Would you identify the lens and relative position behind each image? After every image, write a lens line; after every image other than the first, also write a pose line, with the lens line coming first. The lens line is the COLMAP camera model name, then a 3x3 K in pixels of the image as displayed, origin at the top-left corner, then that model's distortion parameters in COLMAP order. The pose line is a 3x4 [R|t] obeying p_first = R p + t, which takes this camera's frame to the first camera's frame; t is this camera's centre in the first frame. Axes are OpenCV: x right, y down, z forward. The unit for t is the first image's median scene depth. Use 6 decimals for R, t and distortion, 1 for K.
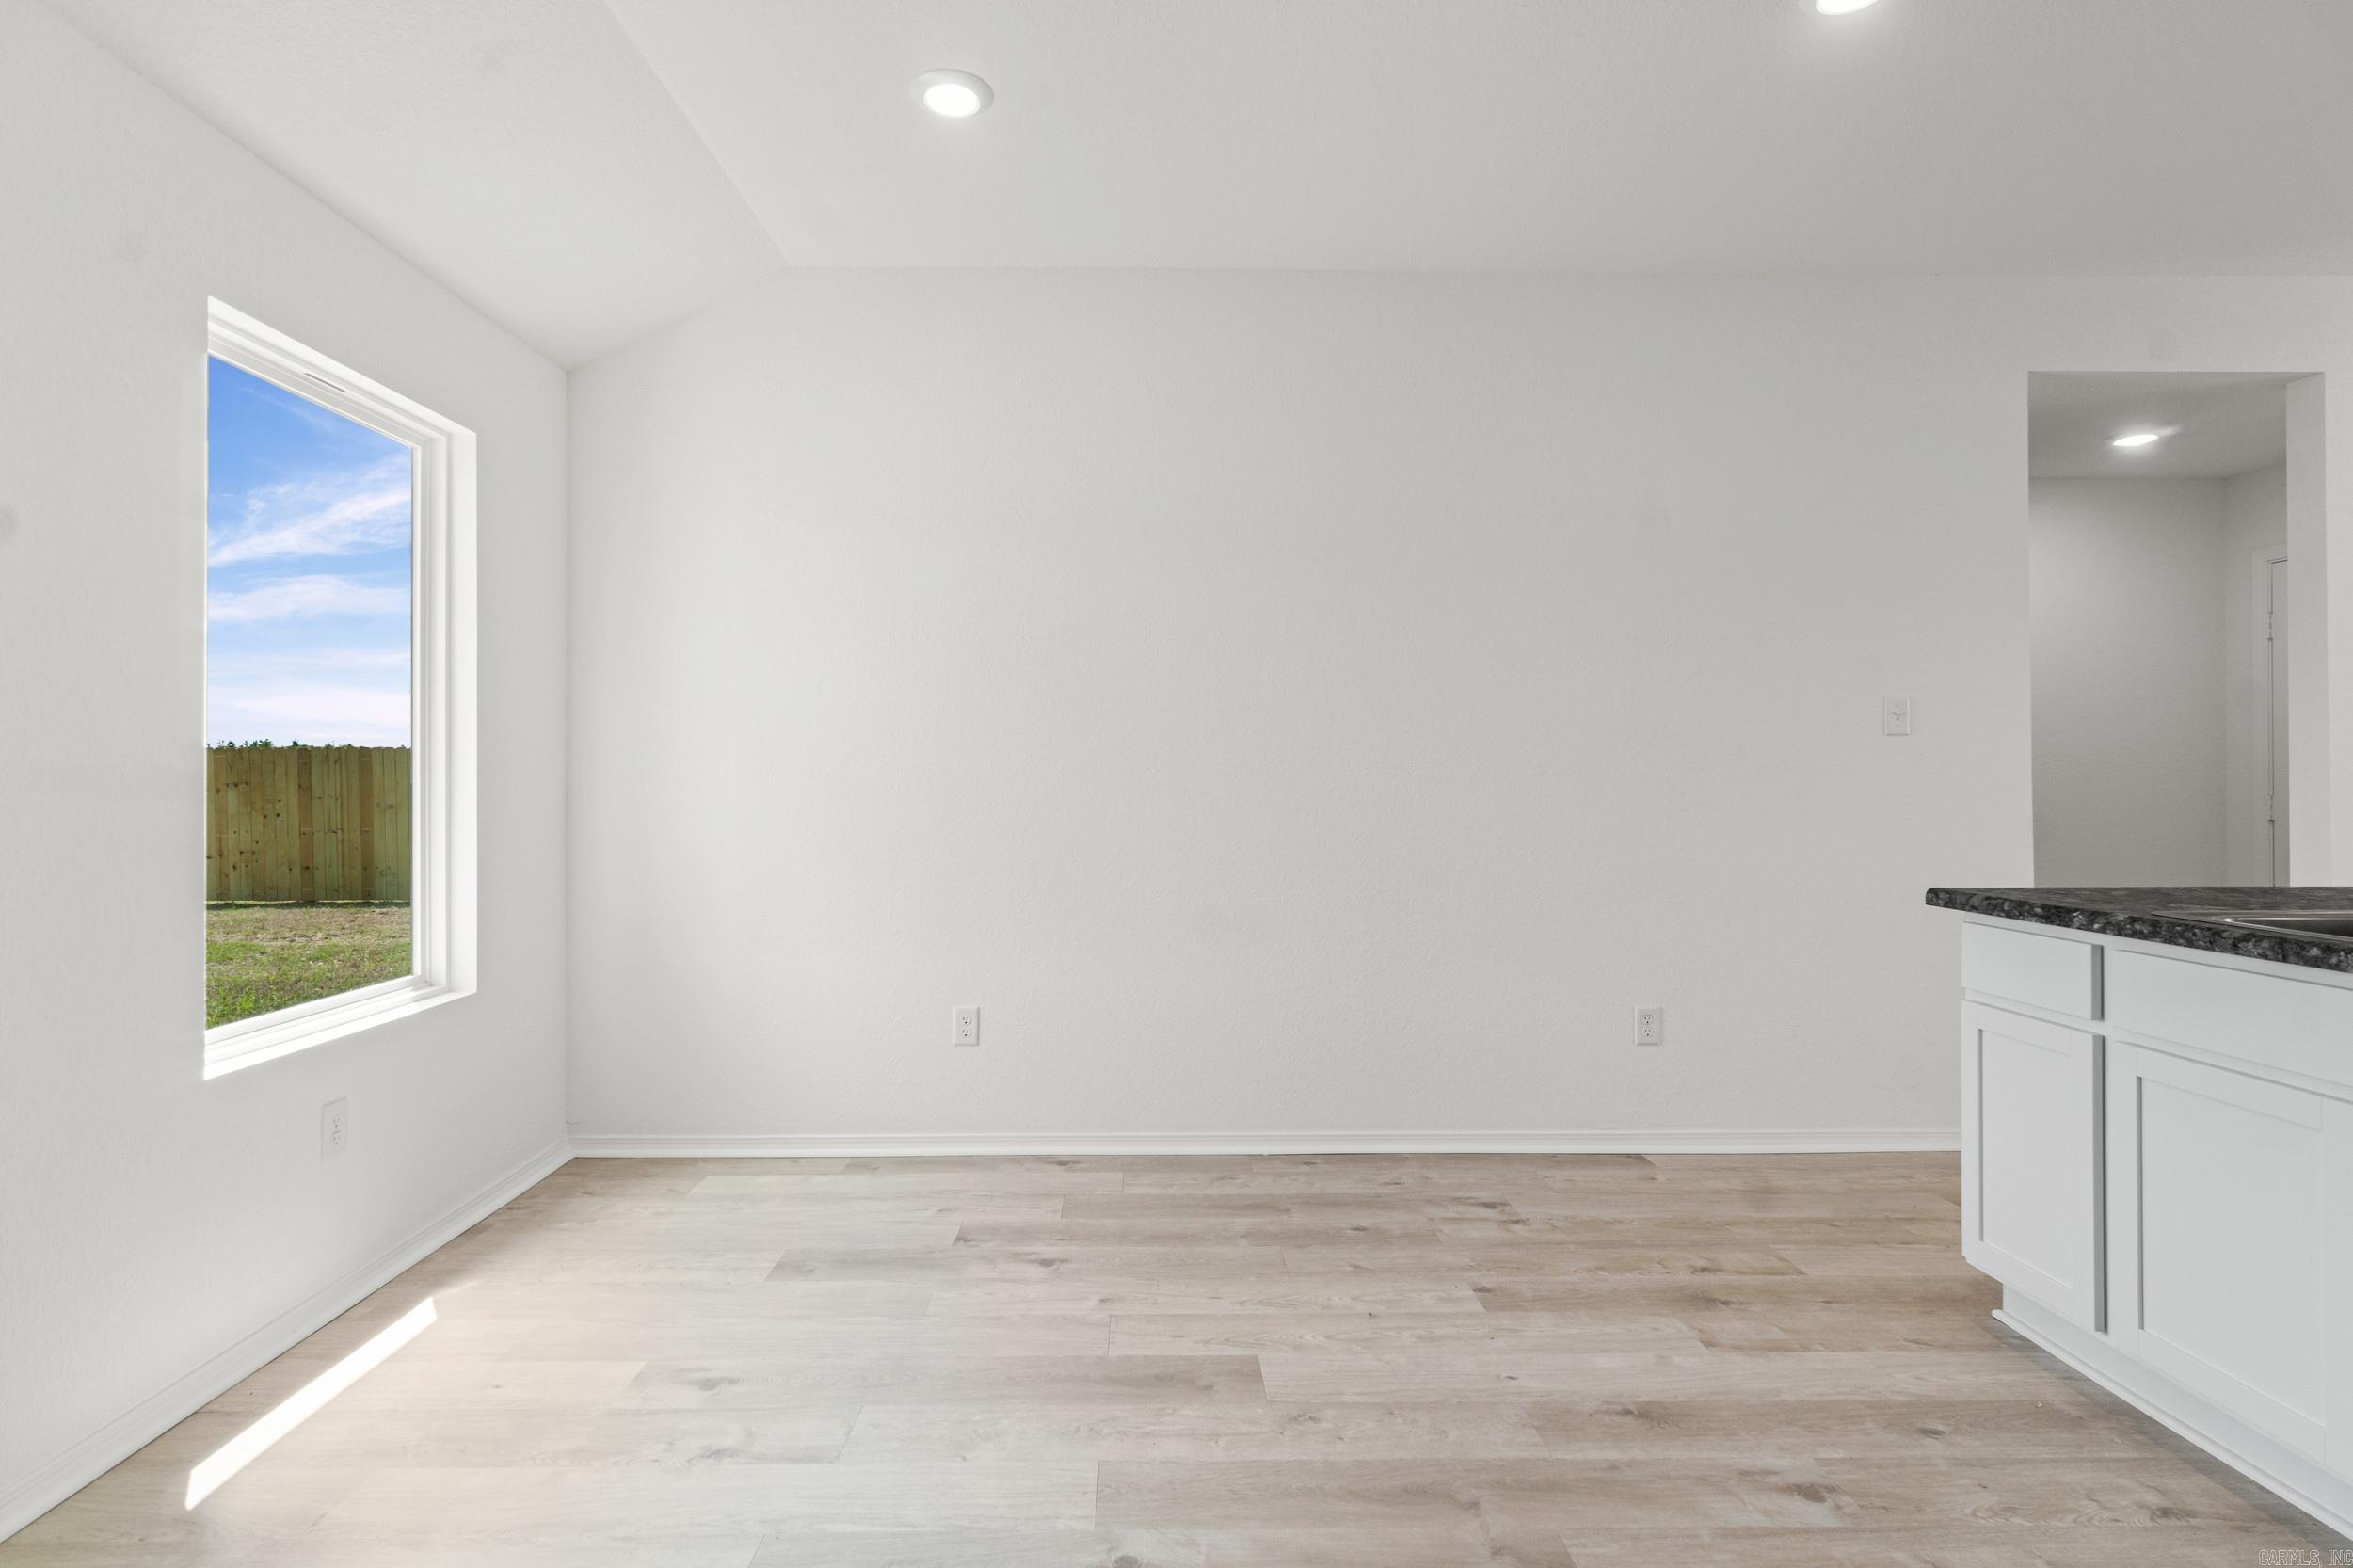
lens RADIAL K [[1136.1, 0, 1166.2], [0, 1136.1, 769.1], [0, 0, 1]] dist [-0.006673, 0.001815]
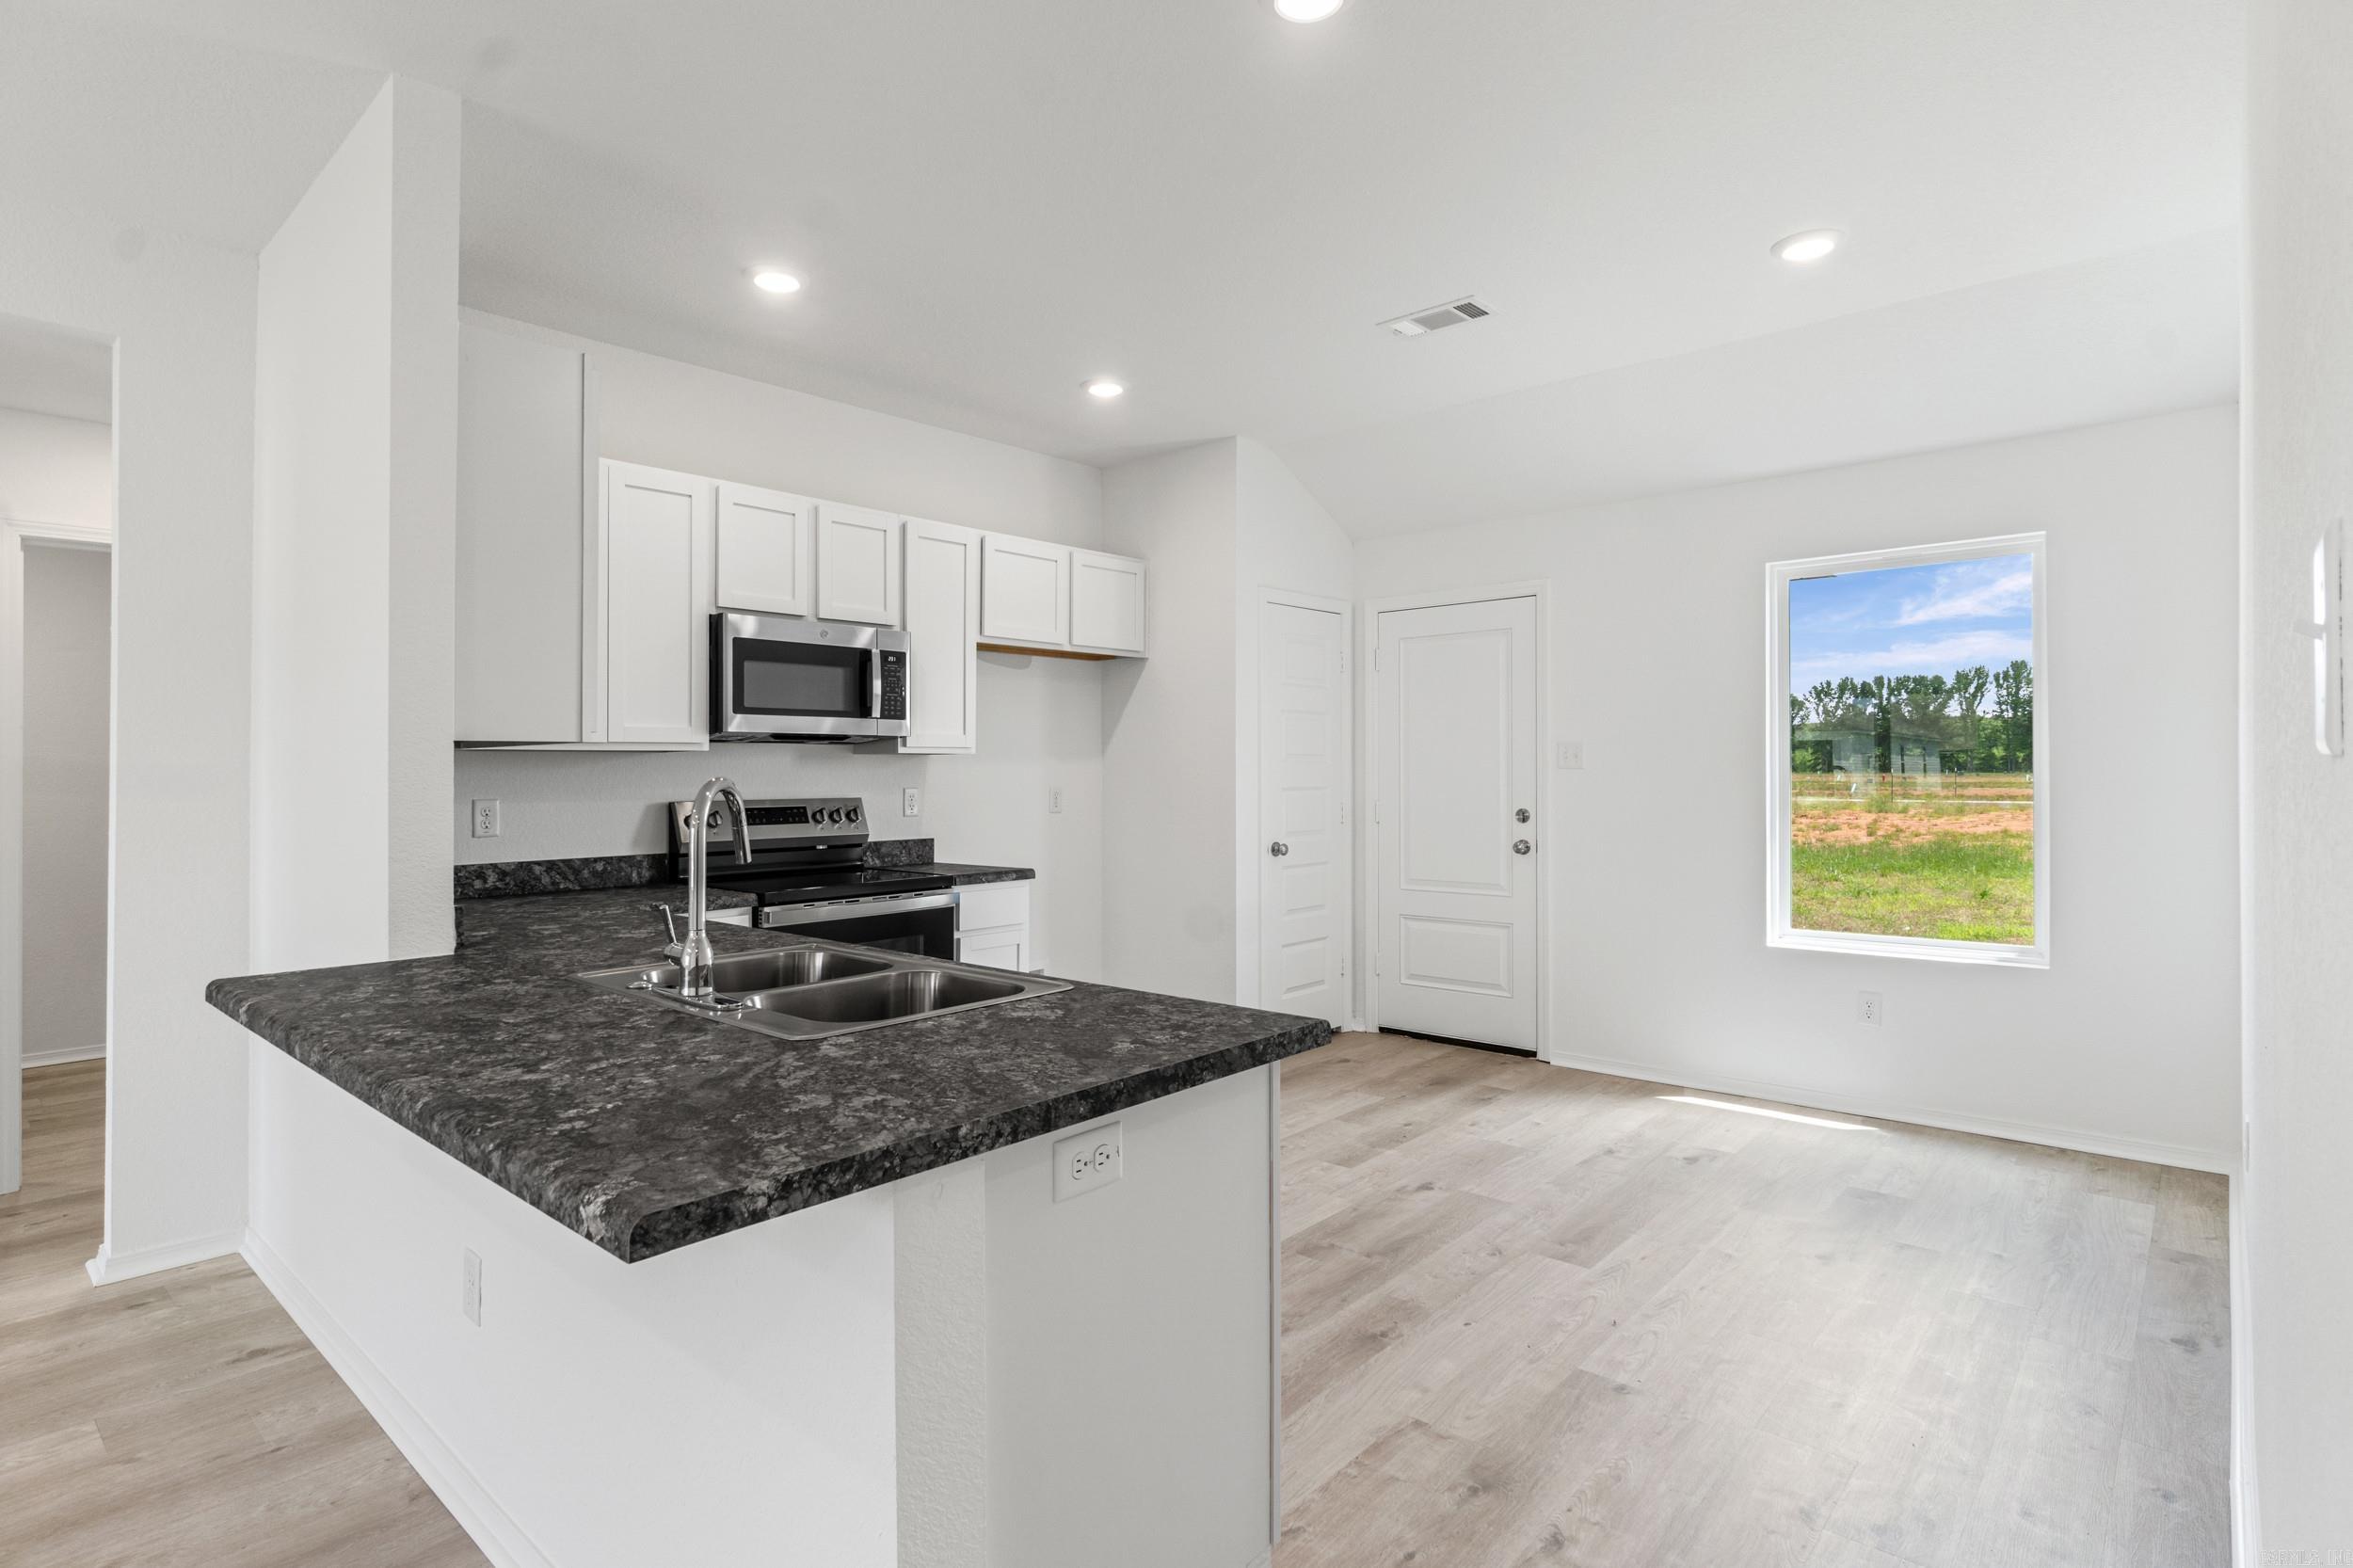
lens RADIAL K [[1202.5, 0, 1164.2], [0, 1202.5, 774.9], [0, 0, 1]] dist [-0.005259, -0.000385]
pose [[-0.675599, 0.012307, -0.737167, 1.358039], [0.017006, 0.999855, 0.001106, -0.051353], [0.737073, -0.011789, -0.675710, 1.519726]]
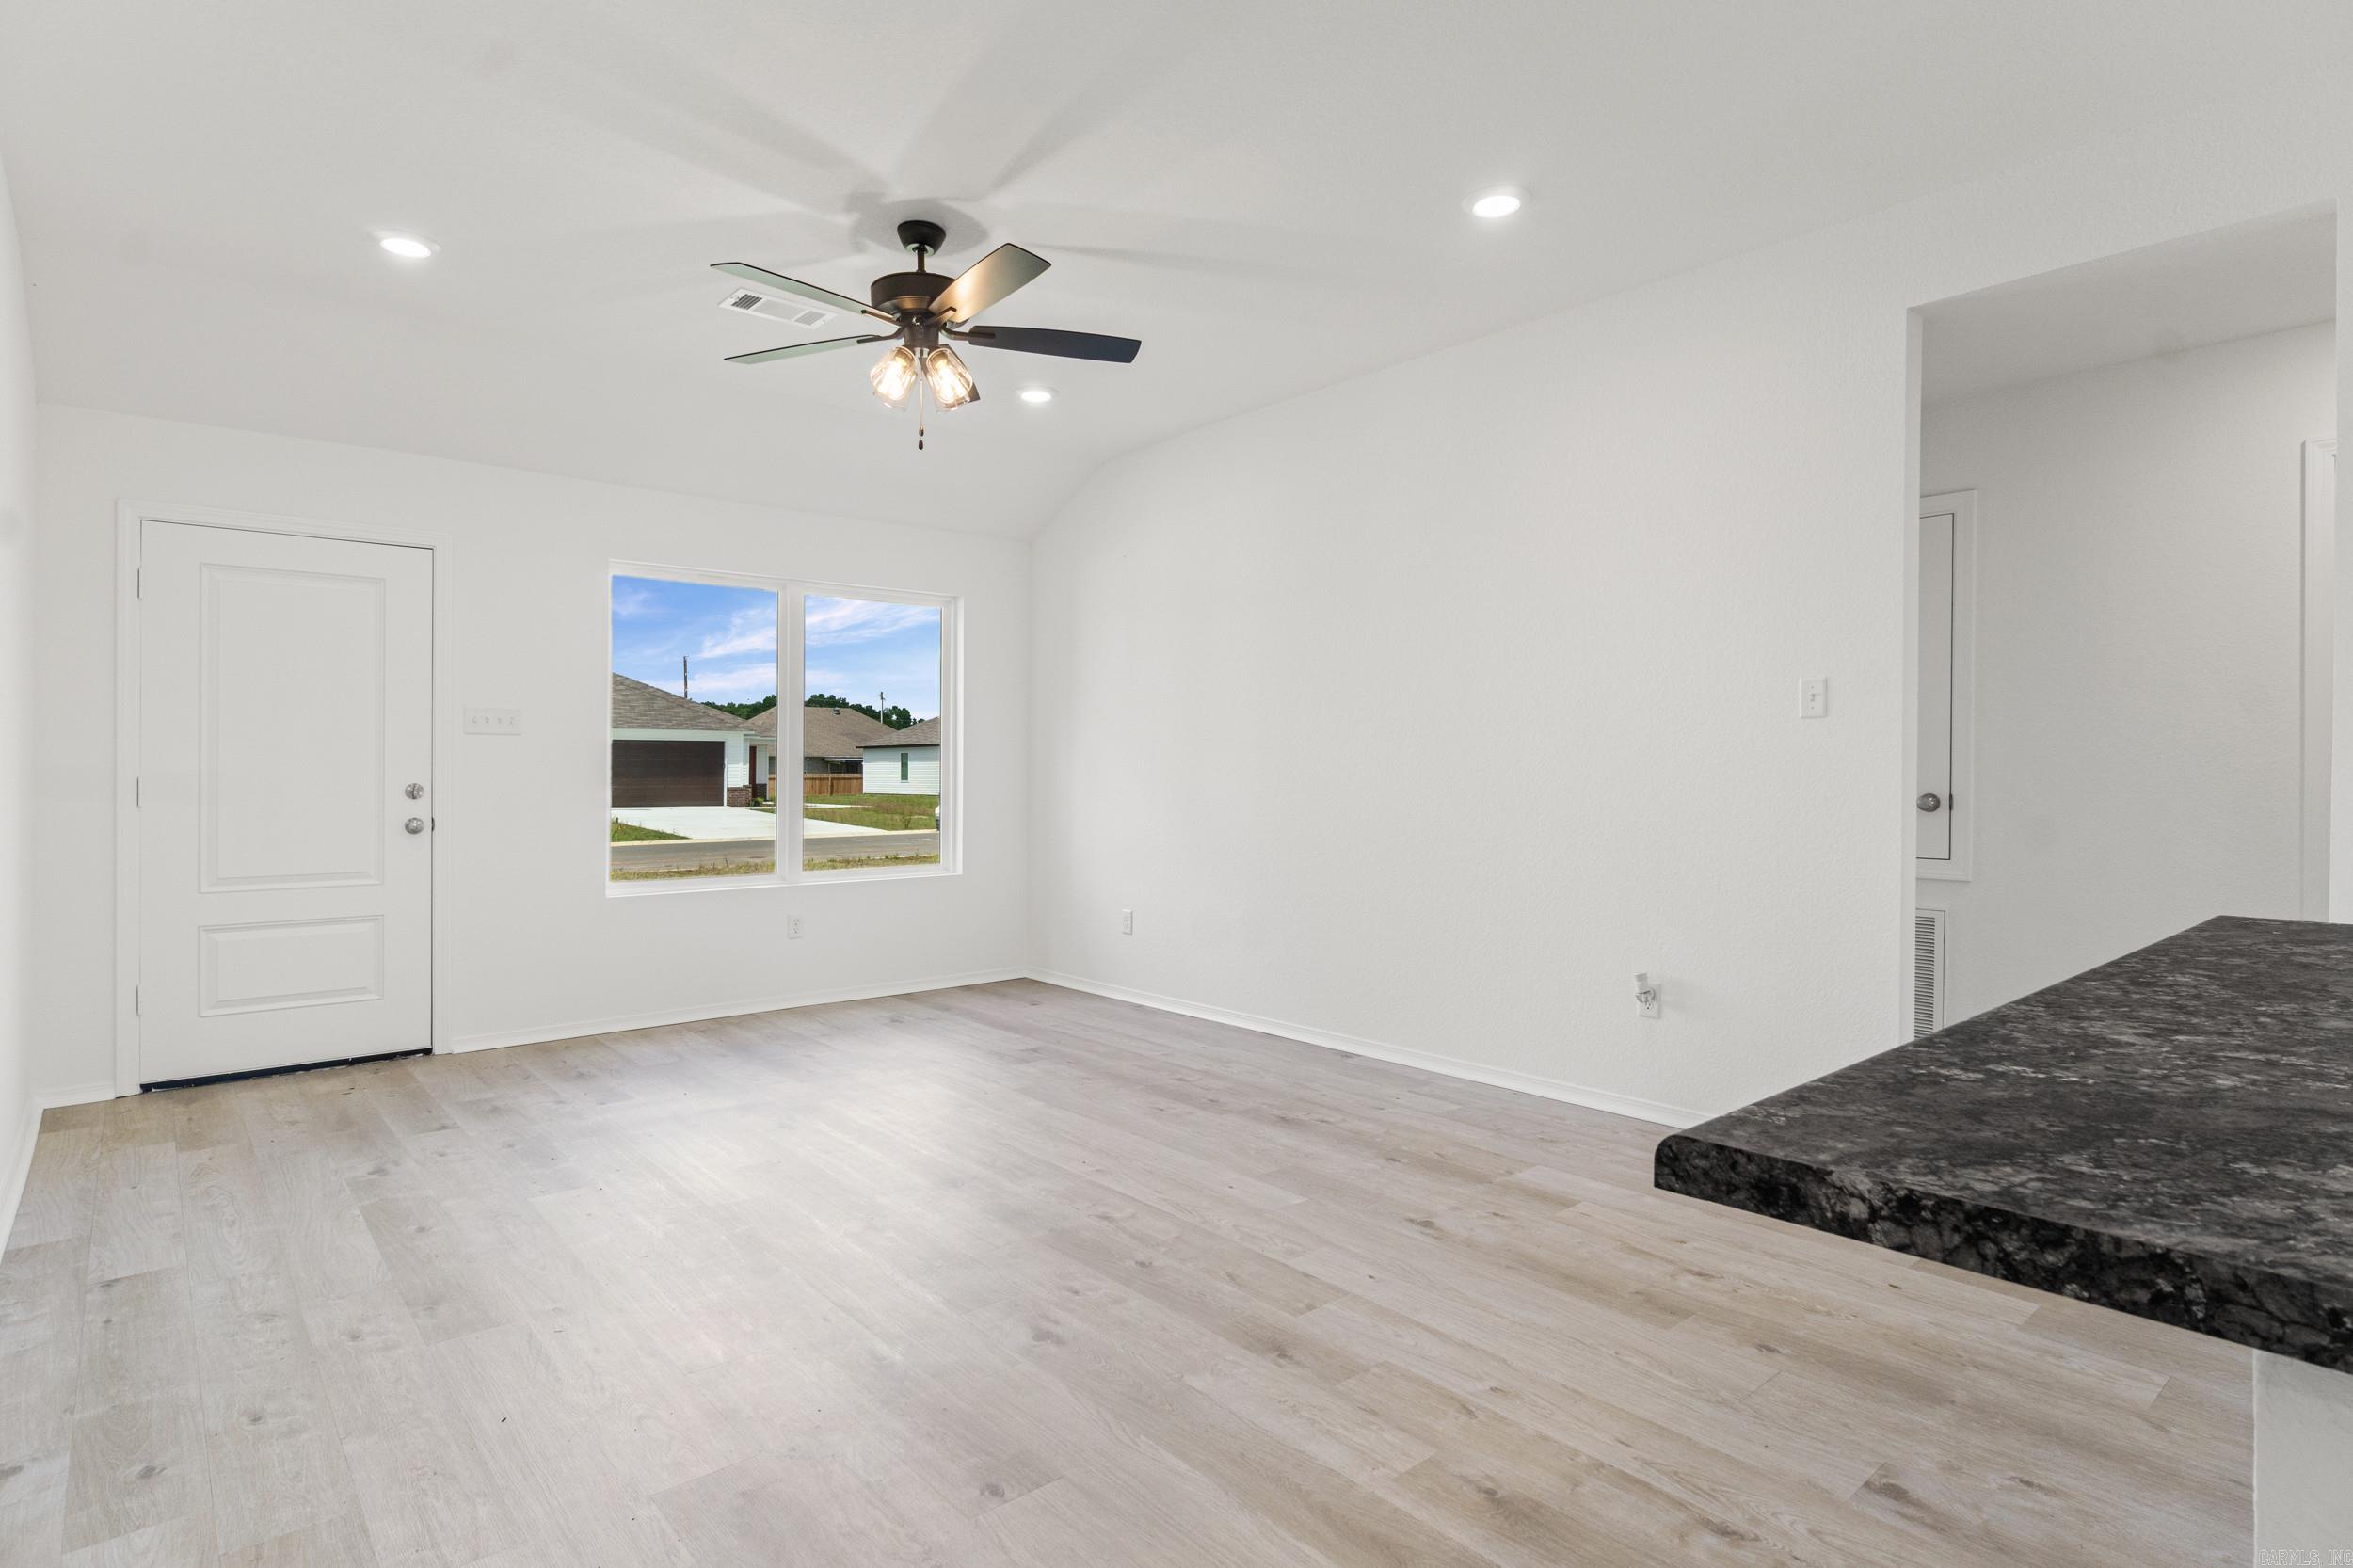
lens RADIAL K [[1202.5, 0, 1137.6], [0, 1202.5, 788.6], [0, 0, 1]] dist [-0.005259, -0.000385]
pose [[-0.625122, -0.004677, 0.780513, 0.979986], [-0.003881, 0.999988, 0.002884, 0.014699], [-0.780517, -0.001226, -0.625133, 1.397259]]
